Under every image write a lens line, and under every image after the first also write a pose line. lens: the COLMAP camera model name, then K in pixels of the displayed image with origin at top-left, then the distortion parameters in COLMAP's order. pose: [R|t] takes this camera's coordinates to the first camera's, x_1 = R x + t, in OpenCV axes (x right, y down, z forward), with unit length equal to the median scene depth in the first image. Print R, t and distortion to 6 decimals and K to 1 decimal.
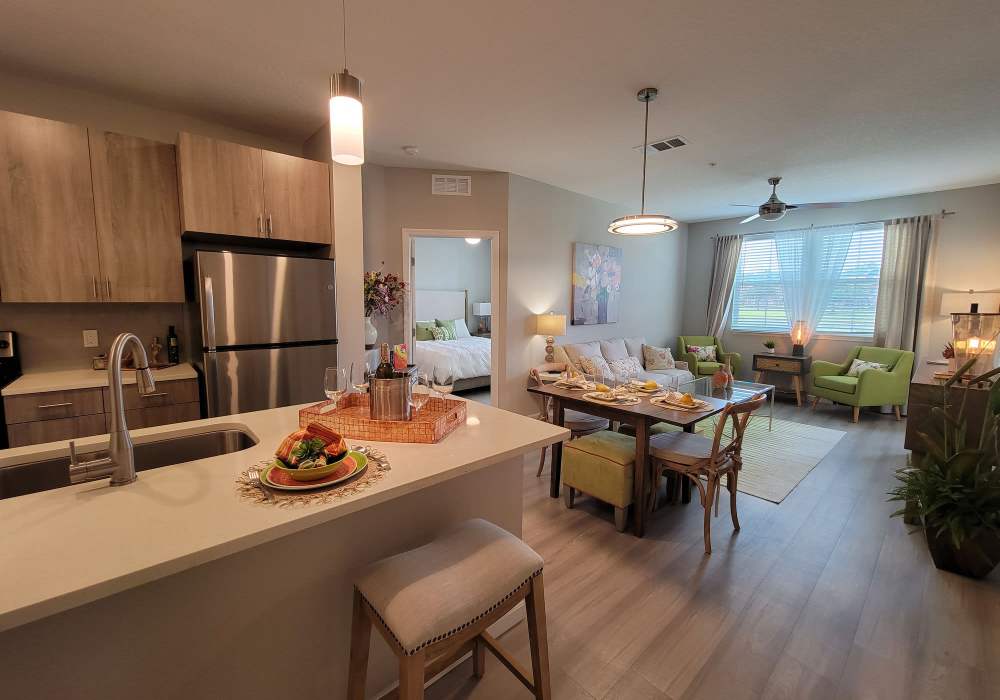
lens RADIAL K [[407.8, 0, 500.0], [0, 407.8, 350.0], [0, 0, 1]] dist [-0.001268, -0.000564]
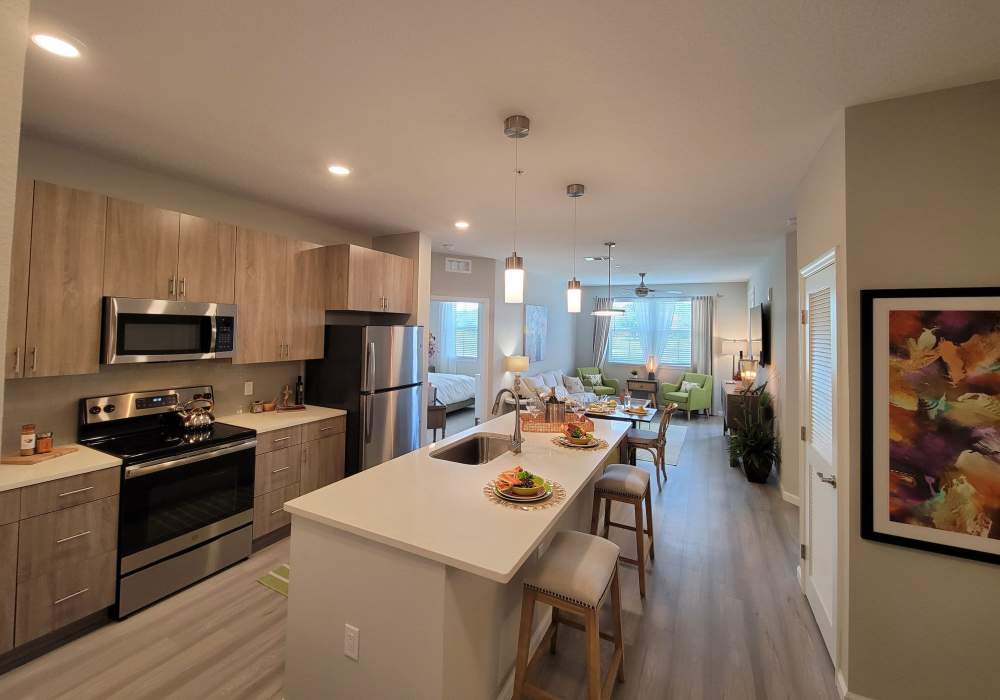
lens RADIAL K [[411.6, 0, 499.1], [0, 411.6, 328.1], [0, 0, 1]] dist [0.000158, 0.000075]
pose [[0.931272, 0.012724, 0.364102, -0.429083], [0.029919, 0.993343, -0.111237, -0.028004], [-0.363094, 0.114485, 0.924692, -0.278576]]
